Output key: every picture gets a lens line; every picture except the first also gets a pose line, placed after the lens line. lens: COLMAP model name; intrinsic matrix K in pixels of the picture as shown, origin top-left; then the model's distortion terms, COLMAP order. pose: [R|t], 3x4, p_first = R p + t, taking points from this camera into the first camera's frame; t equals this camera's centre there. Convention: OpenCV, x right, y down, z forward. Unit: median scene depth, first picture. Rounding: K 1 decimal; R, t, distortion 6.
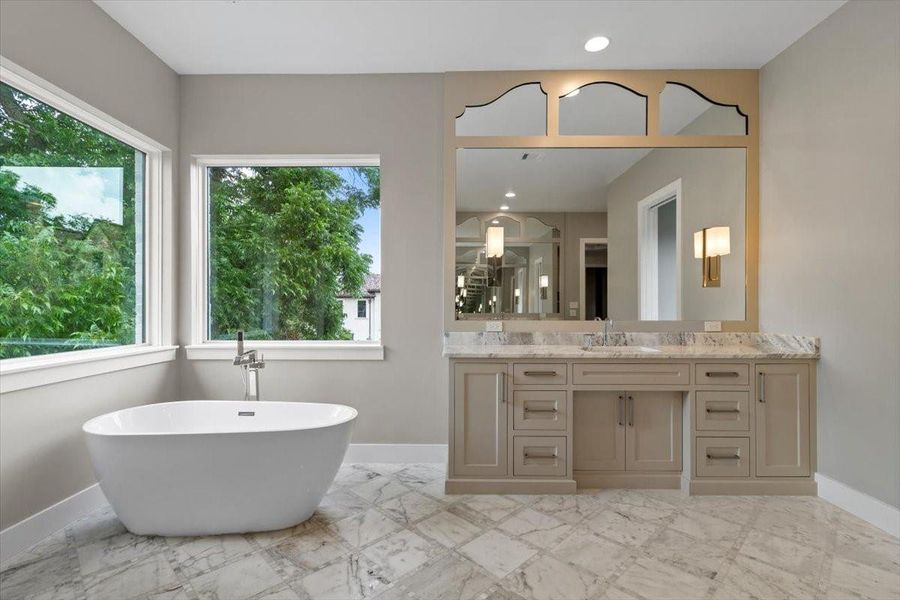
lens RADIAL K [[426.4, 0, 450.1], [0, 426.4, 300.9], [0, 0, 1]] dist [0.006500, -0.002080]
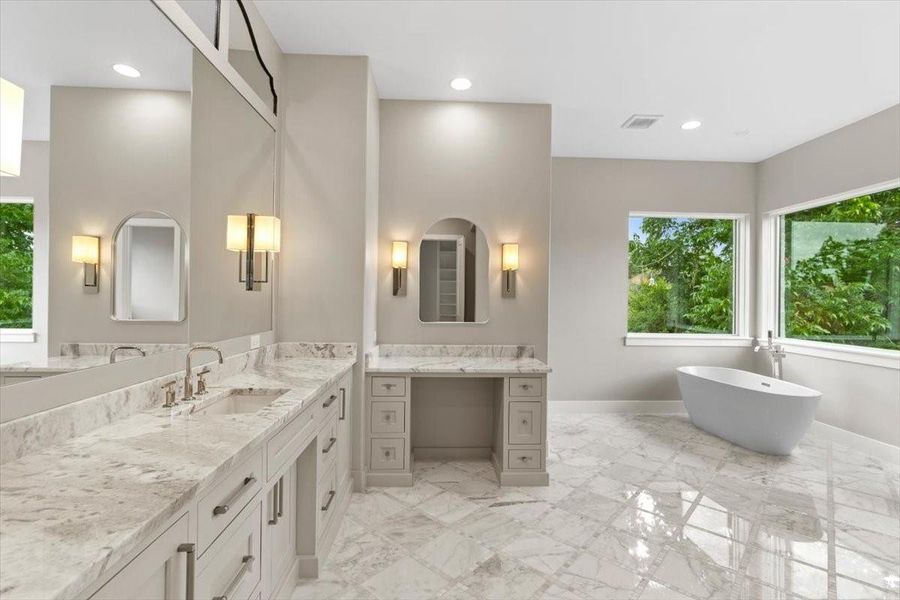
lens RADIAL K [[426.4, 0, 449.8], [0, 426.4, 298.1], [0, 0, 1]] dist [0.006500, -0.002080]
pose [[0.047276, -0.002116, -0.998880, 0.980821], [-0.003502, 0.999991, -0.002284, -0.038829], [0.998876, 0.003606, 0.047268, -0.205274]]
